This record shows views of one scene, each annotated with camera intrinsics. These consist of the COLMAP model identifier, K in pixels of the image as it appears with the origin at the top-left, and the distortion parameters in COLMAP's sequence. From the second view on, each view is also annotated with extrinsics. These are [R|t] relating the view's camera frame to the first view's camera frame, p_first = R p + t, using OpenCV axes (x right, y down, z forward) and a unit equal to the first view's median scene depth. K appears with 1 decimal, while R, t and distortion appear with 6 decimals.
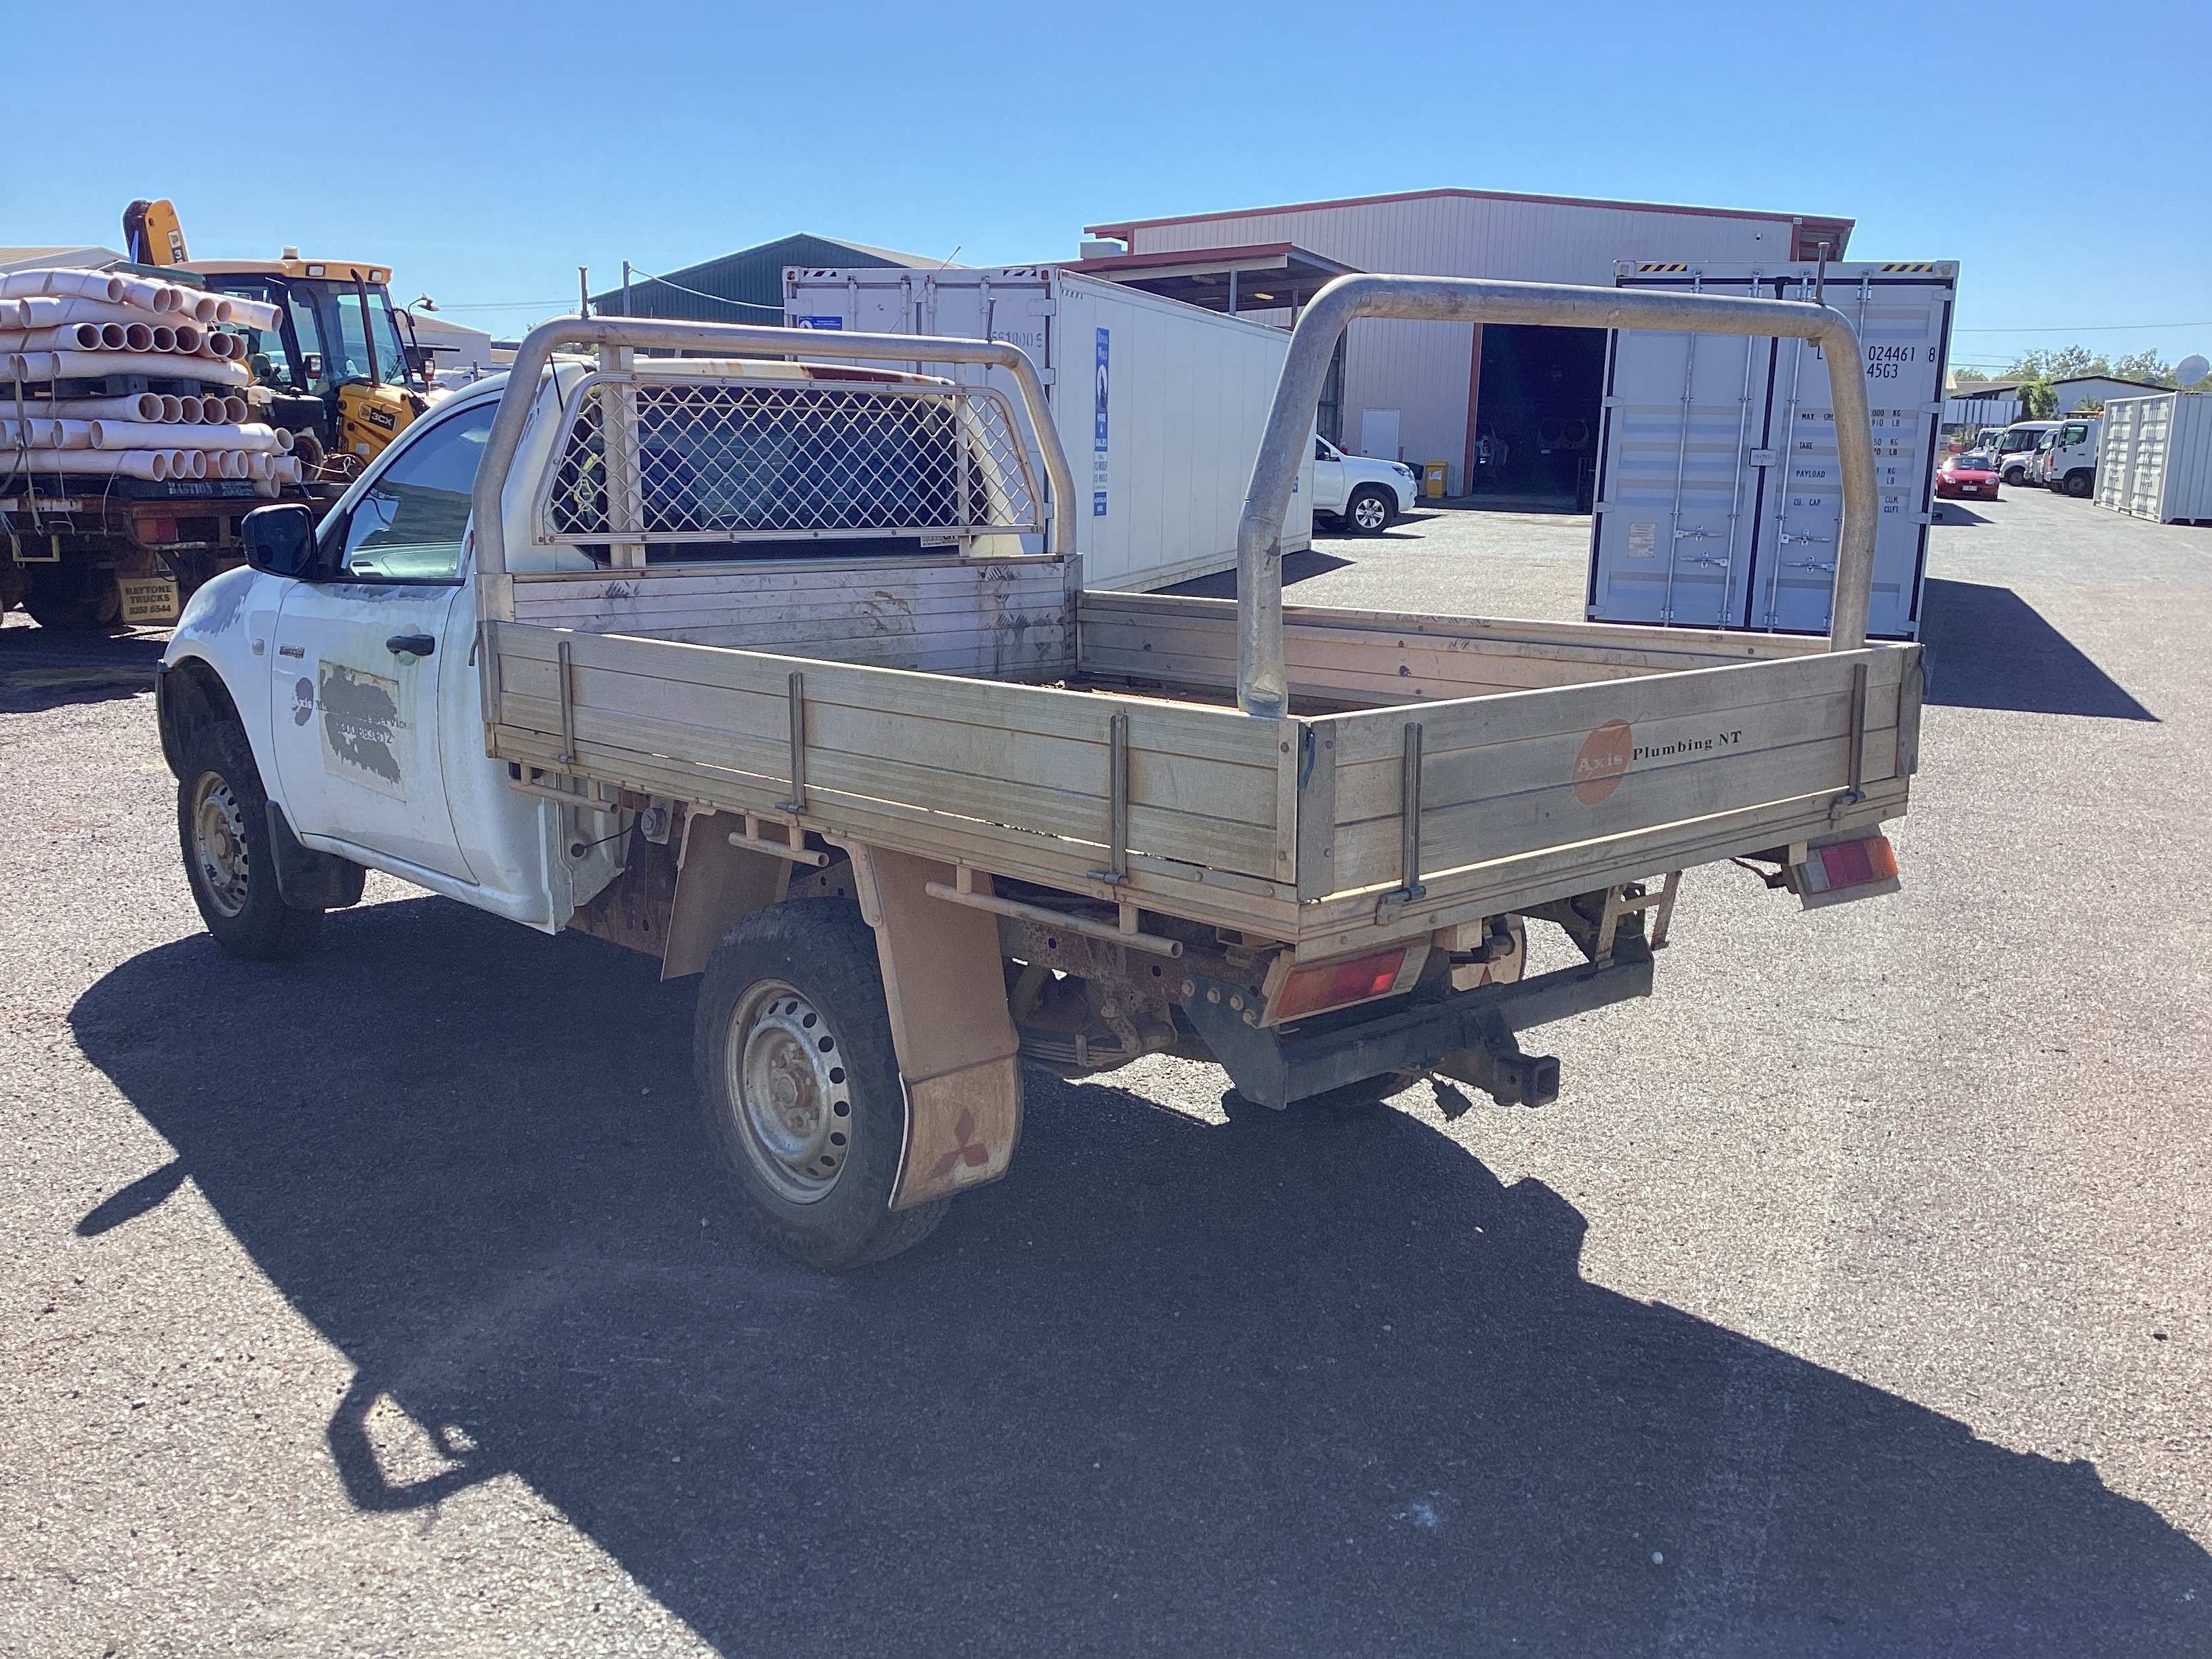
lens RADIAL K [[2001.7, 0, 1133.1], [0, 2001.7, 828.6], [0, 0, 1]] dist [0.112708, -0.213626]
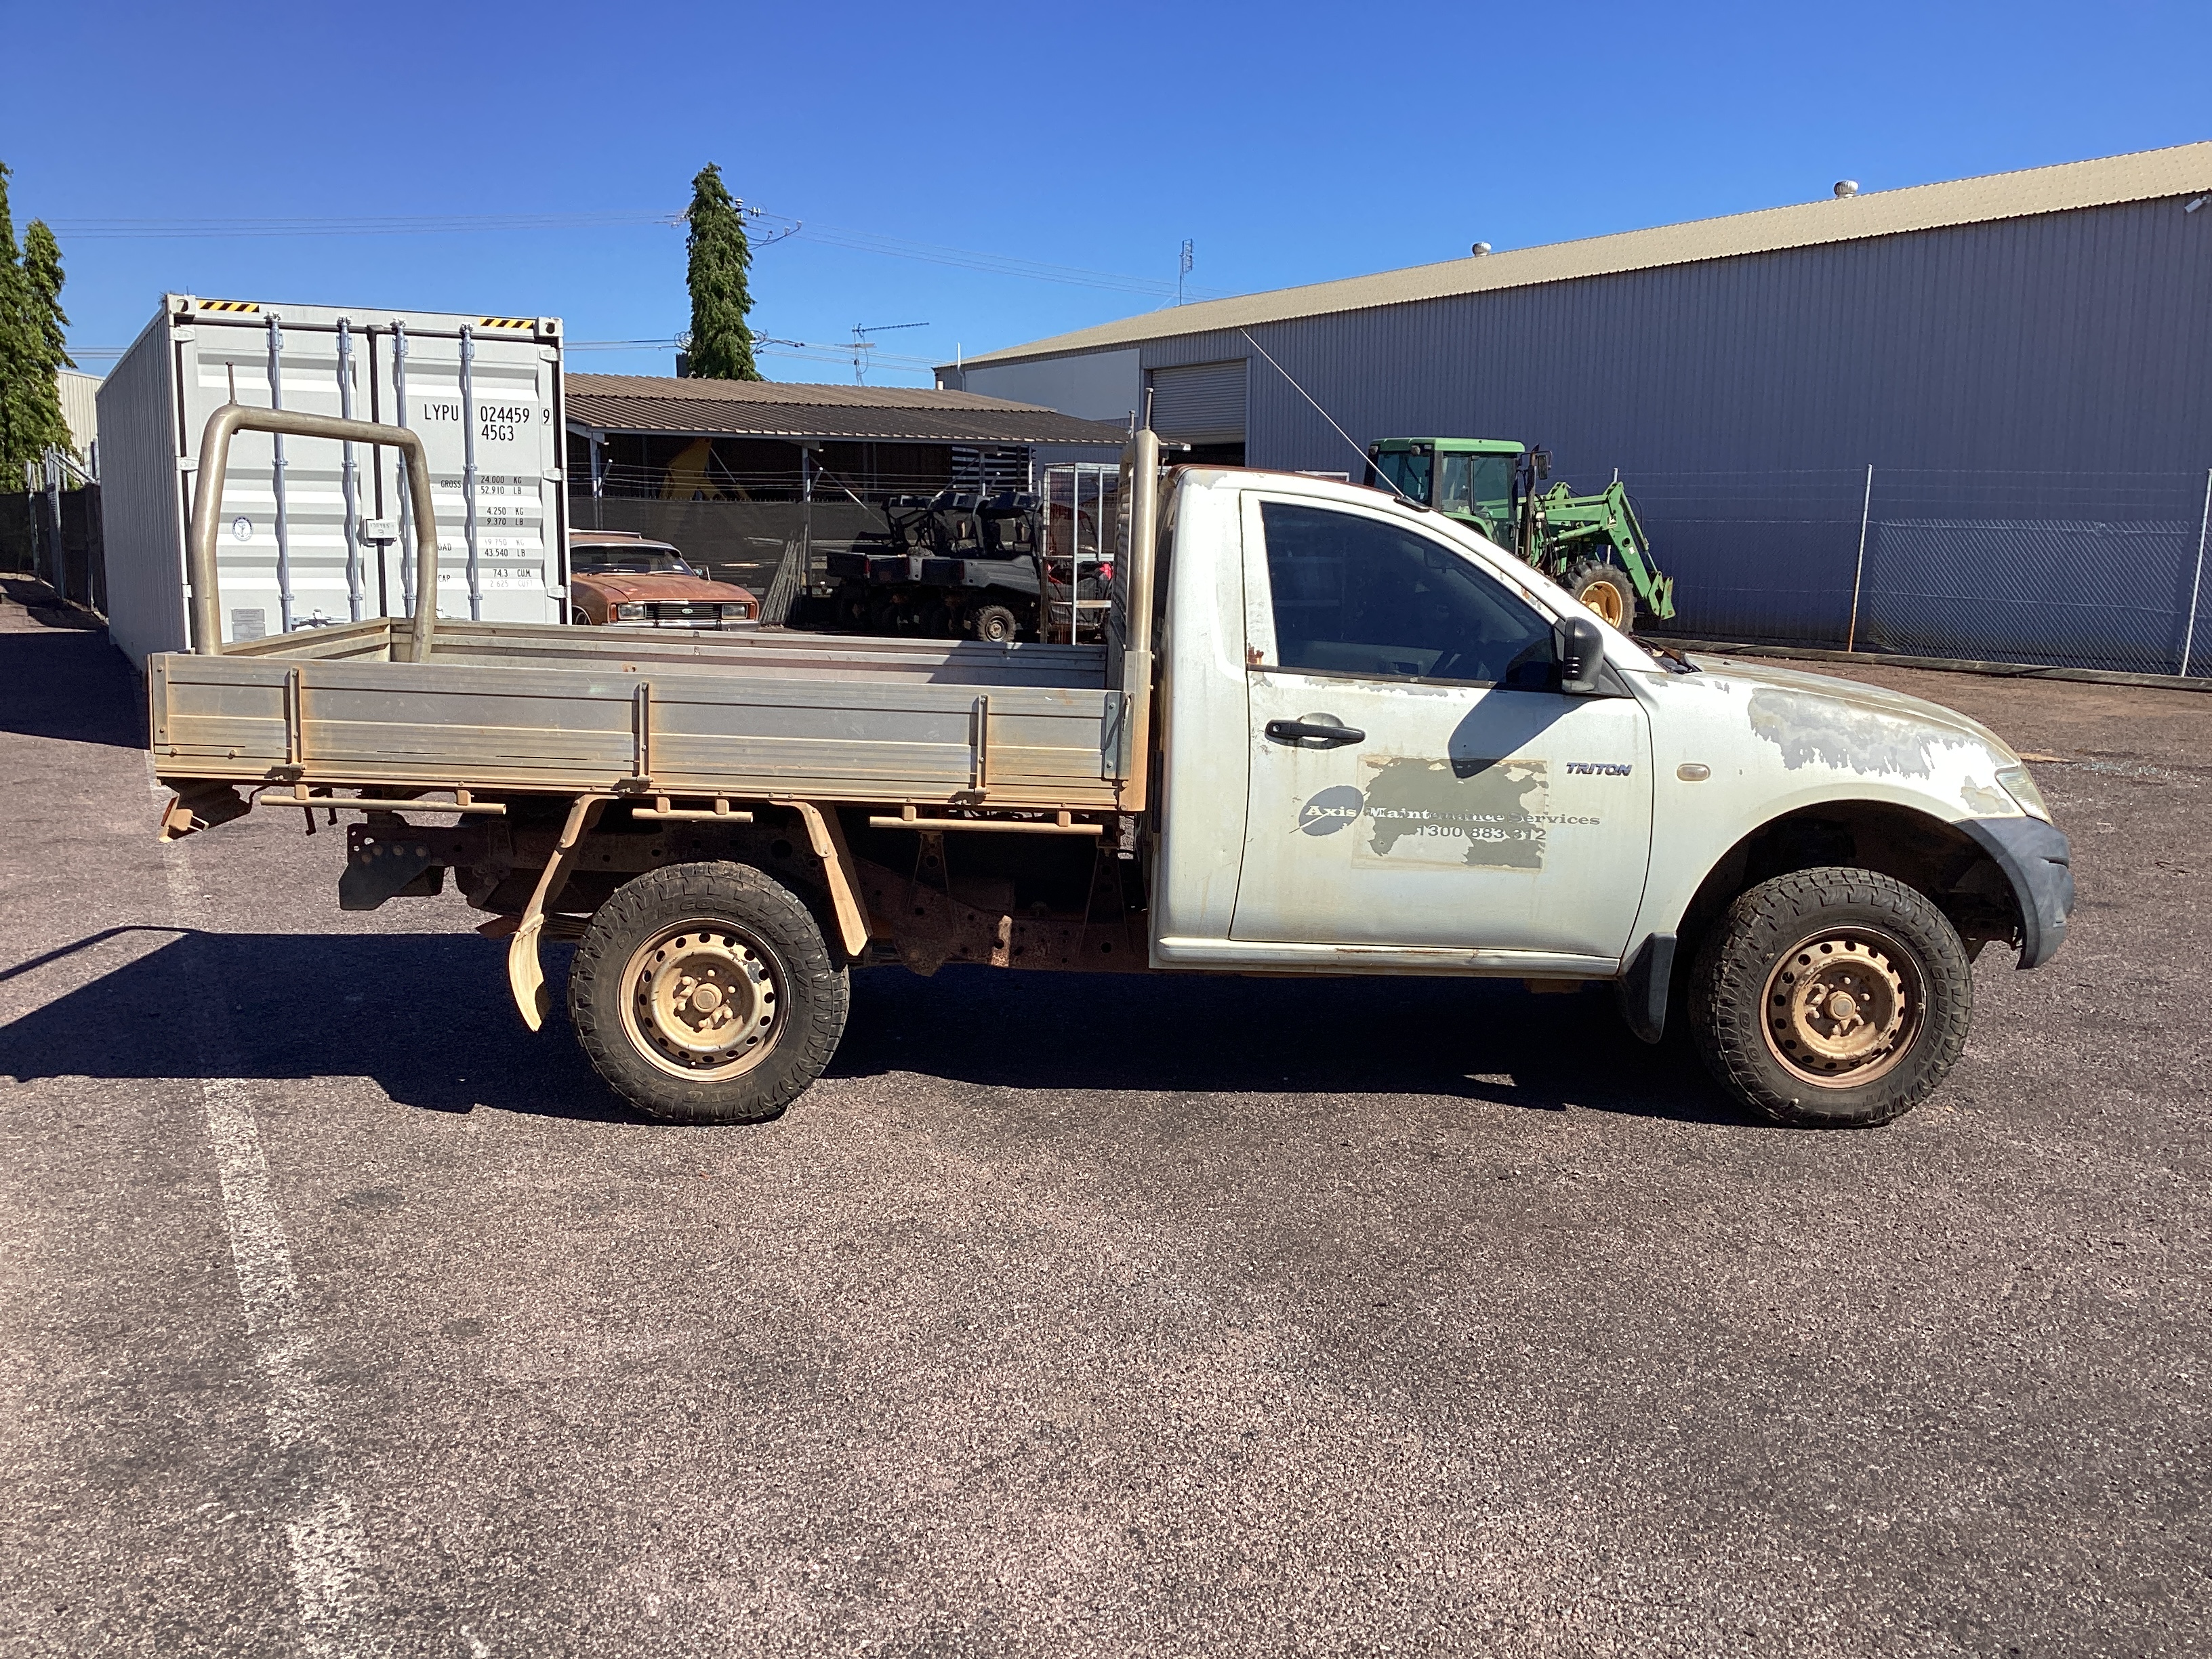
lens RADIAL K [[2001.7, 0, 1133.1], [0, 2001.7, 828.6], [0, 0, 1]] dist [0.112708, -0.213626]
pose [[-0.653381, 0.091035, -0.751536, 0.732685], [-0.175066, 0.947663, 0.266994, -0.335671], [0.736509, 0.306017, -0.603248, 1.736997]]
